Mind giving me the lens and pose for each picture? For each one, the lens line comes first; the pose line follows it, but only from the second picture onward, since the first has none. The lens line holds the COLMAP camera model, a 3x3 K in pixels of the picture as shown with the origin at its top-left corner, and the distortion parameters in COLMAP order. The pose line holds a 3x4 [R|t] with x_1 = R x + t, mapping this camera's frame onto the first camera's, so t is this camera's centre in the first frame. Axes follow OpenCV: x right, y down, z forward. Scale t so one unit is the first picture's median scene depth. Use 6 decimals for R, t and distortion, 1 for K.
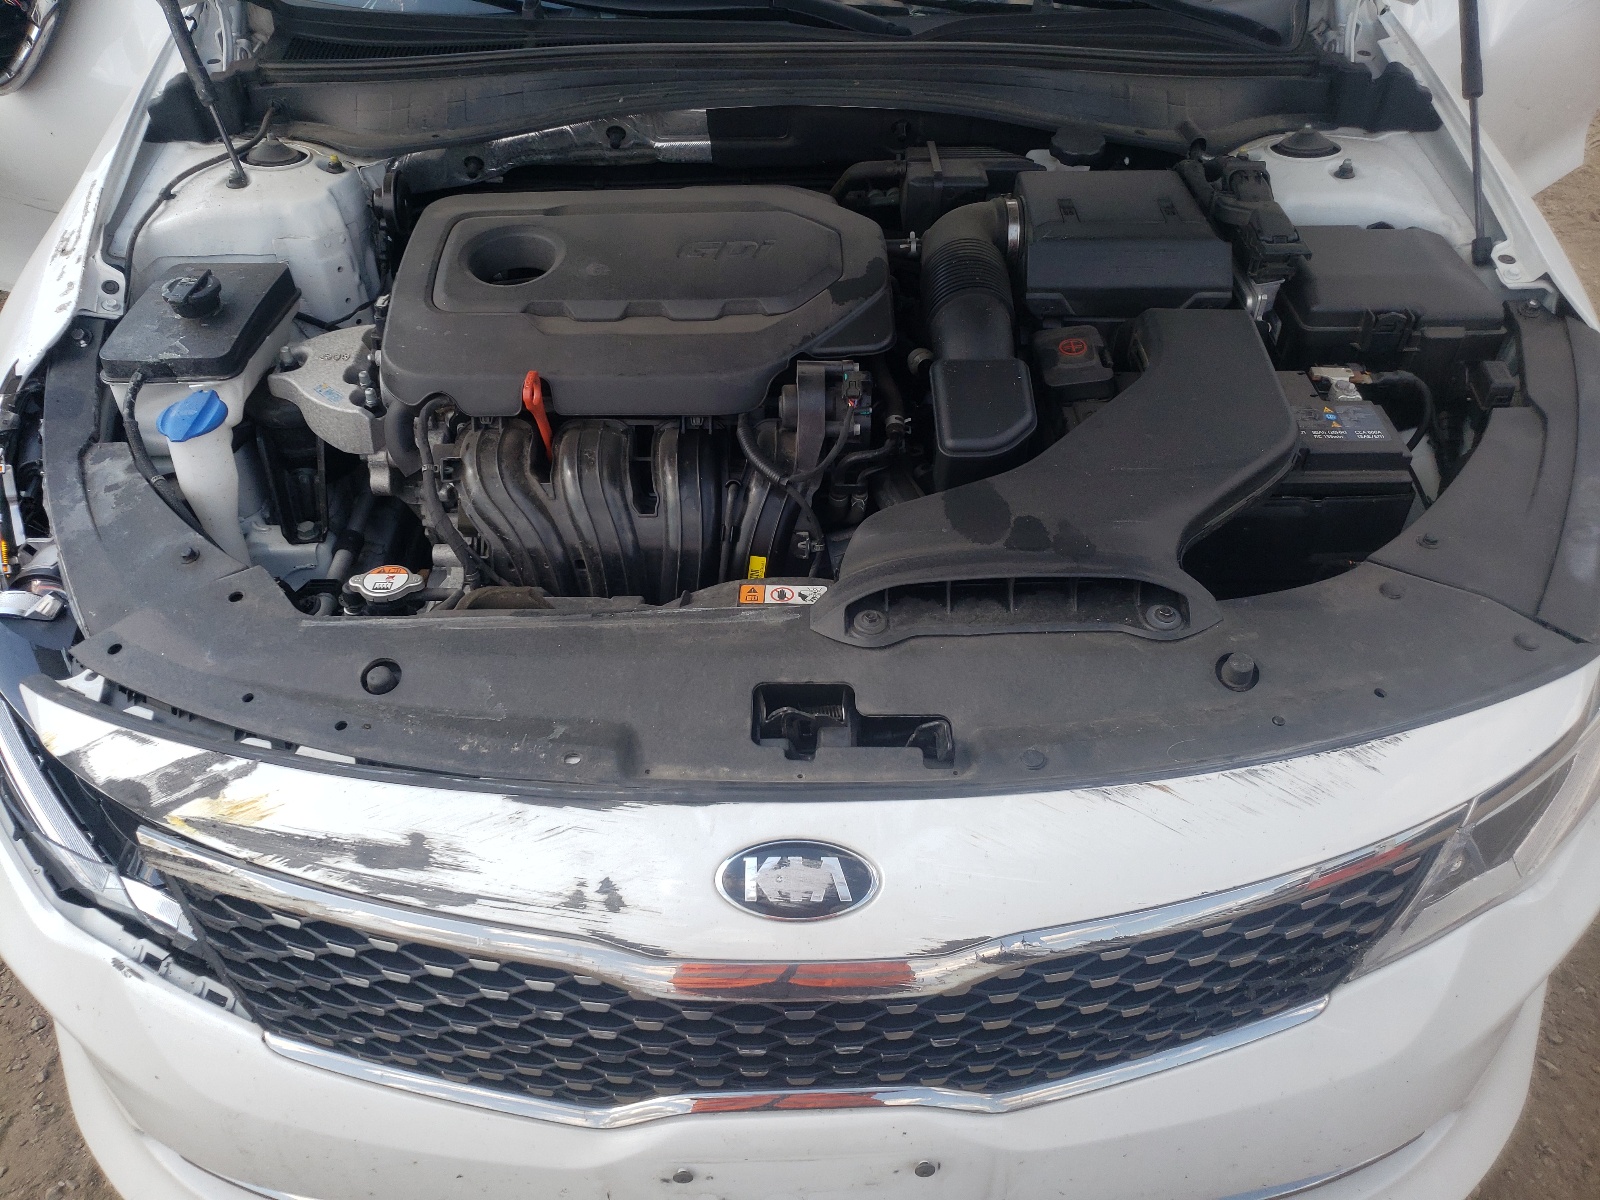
lens RADIAL K [[1454.1, 0, 809.8], [0, 1454.1, 599.8], [0, 0, 1]] dist [0.001015, -0.001487]
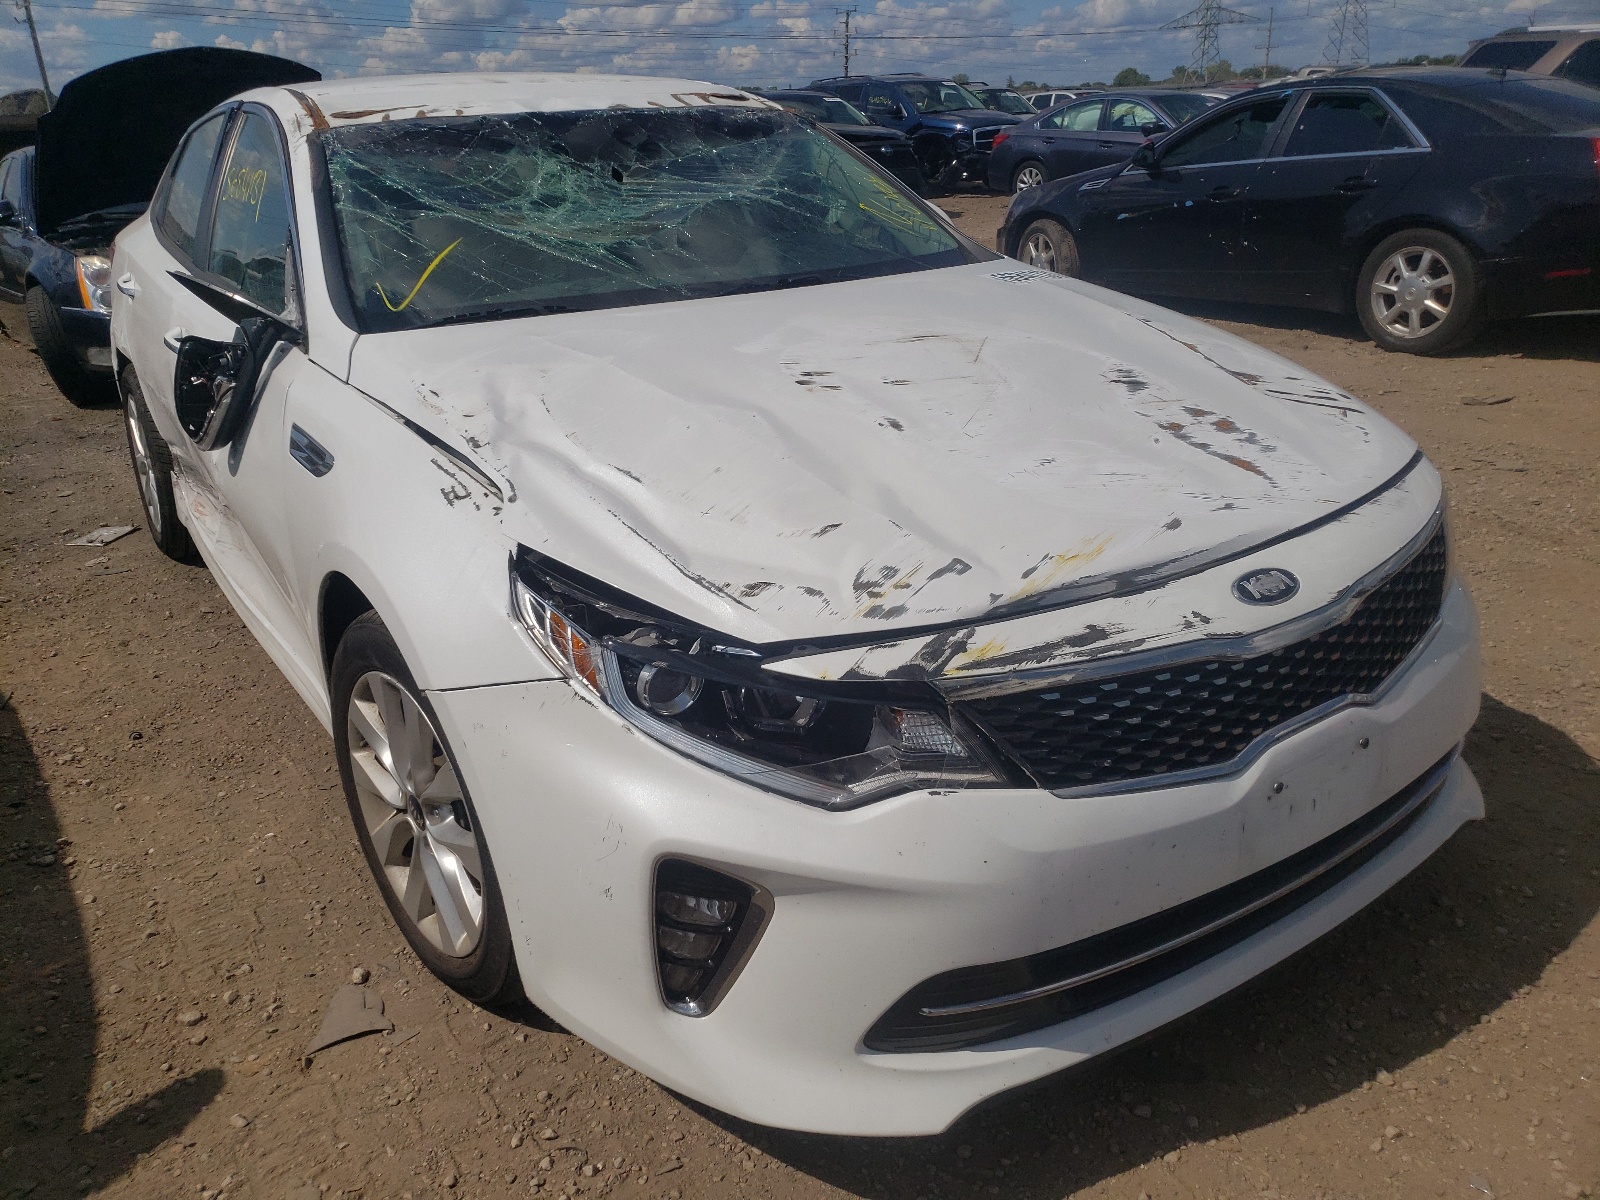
lens RADIAL K [[1454.1, 0, 809.8], [0, 1454.1, 599.8], [0, 0, 1]] dist [0.001015, -0.001487]
pose [[0.808844, -0.208991, 0.549631, -1.415589], [0.403105, 0.877584, -0.259523, 0.432897], [-0.428110, 0.431473, 0.794074, -0.180737]]
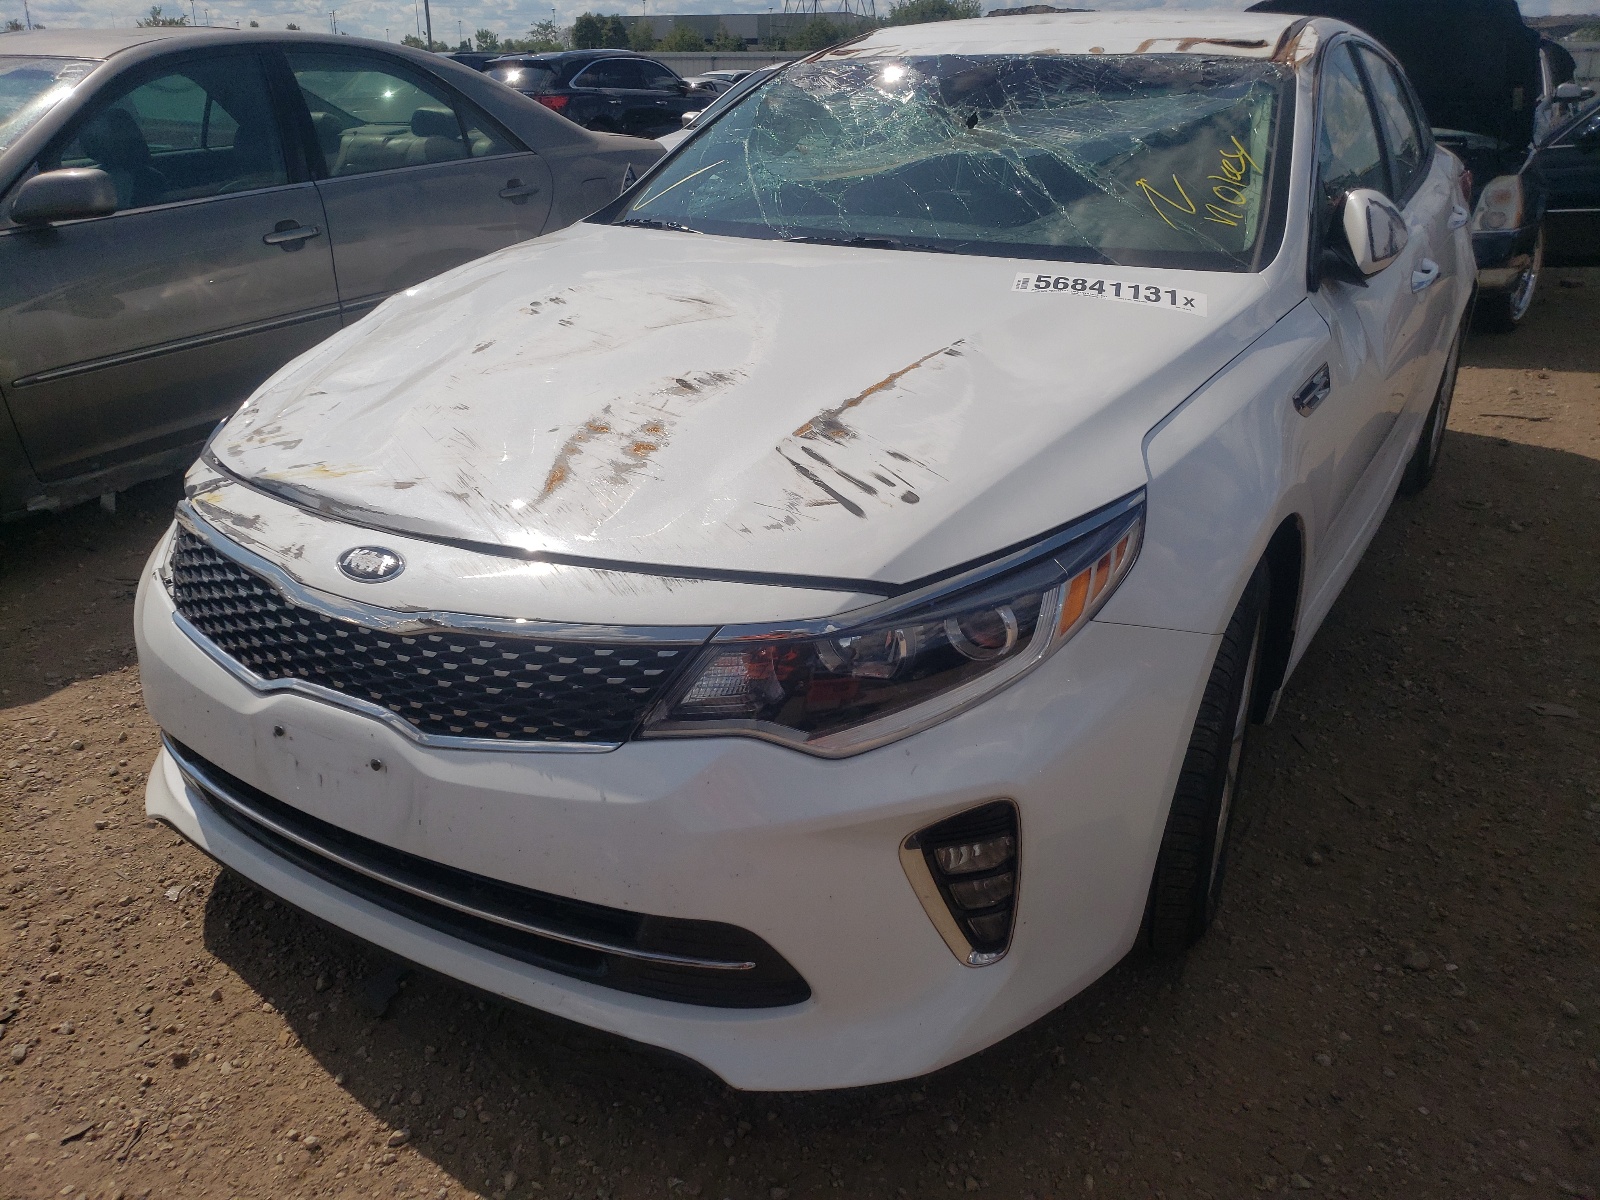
lens RADIAL K [[1454.1, 0, 809.8], [0, 1454.1, 599.8], [0, 0, 1]] dist [0.001015, -0.001487]
pose [[0.837887, 0.212787, -0.502660, 1.337083], [-0.367753, 0.900577, -0.231774, 0.439056], [0.403366, 0.379055, 0.832835, -0.273639]]
